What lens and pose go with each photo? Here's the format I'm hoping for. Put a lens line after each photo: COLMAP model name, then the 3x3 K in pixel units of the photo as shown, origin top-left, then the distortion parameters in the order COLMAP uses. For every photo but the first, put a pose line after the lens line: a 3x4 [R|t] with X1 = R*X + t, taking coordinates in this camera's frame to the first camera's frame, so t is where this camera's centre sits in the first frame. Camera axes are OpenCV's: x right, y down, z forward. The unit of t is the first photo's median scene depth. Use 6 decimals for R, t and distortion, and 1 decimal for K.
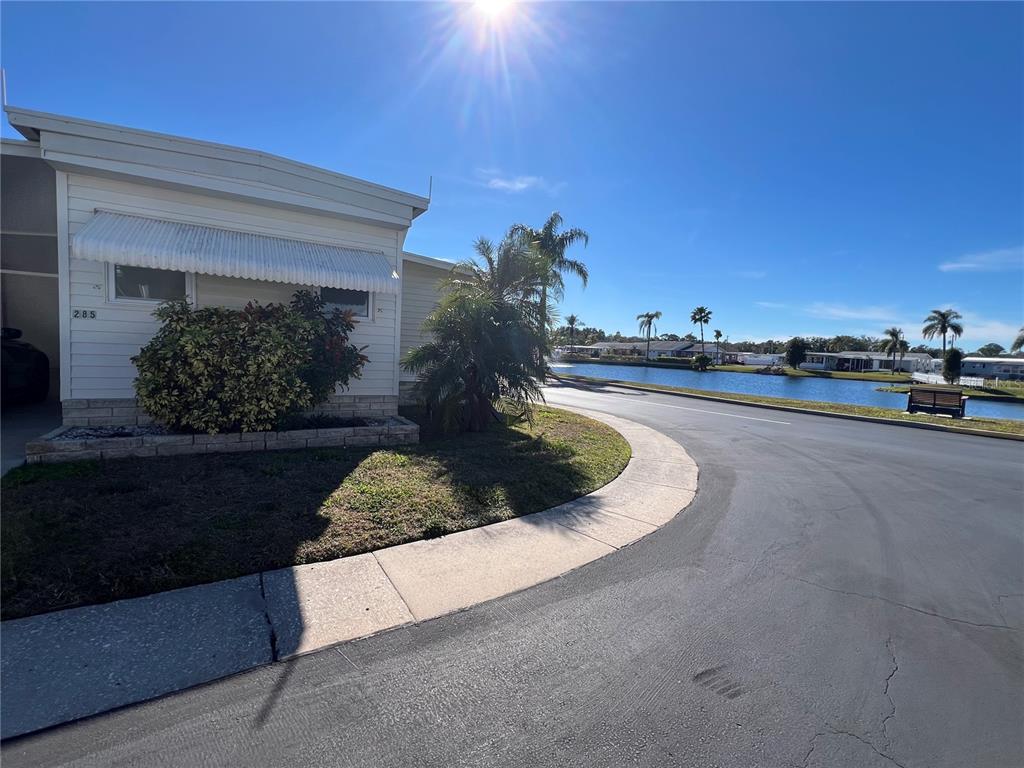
lens RADIAL K [[452.6, 0, 512.7], [0, 452.6, 374.7], [0, 0, 1]] dist [-0.000132, 0.000183]
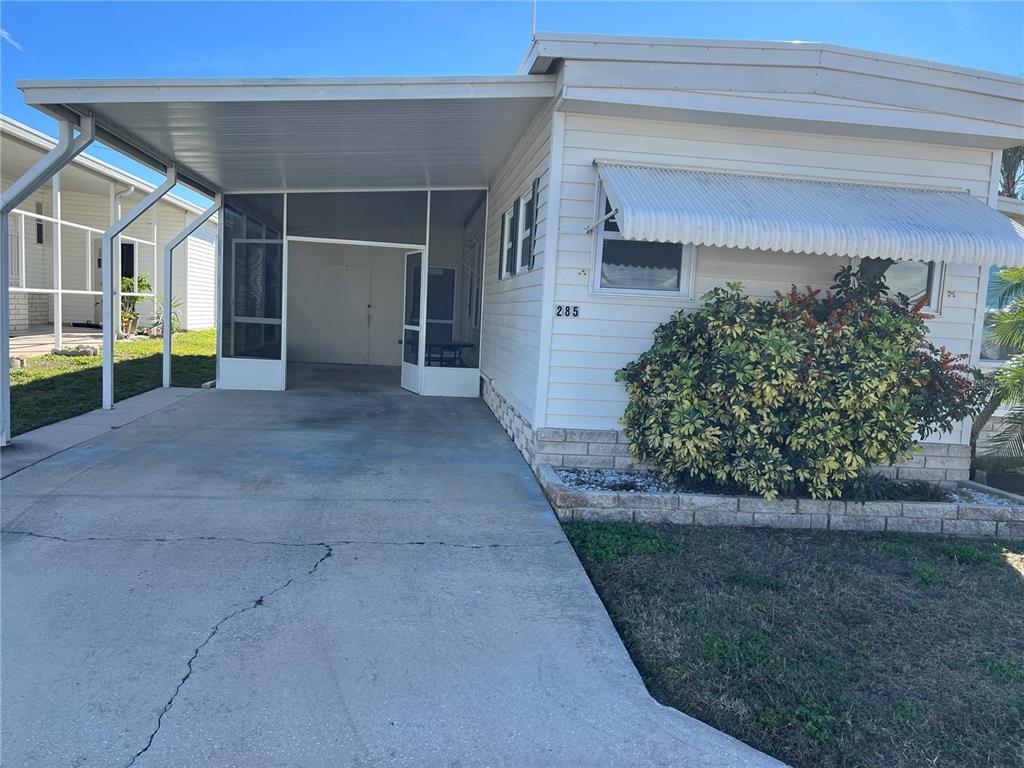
lens RADIAL K [[767.1, 0, 510.0], [0, 767.1, 390.2], [0, 0, 1]] dist [0.010035, -0.003637]
pose [[0.909897, 0.043818, -0.412513, -0.537681], [-0.036544, 0.999006, 0.025510, -0.036856], [0.413221, -0.008136, 0.910594, -0.144996]]
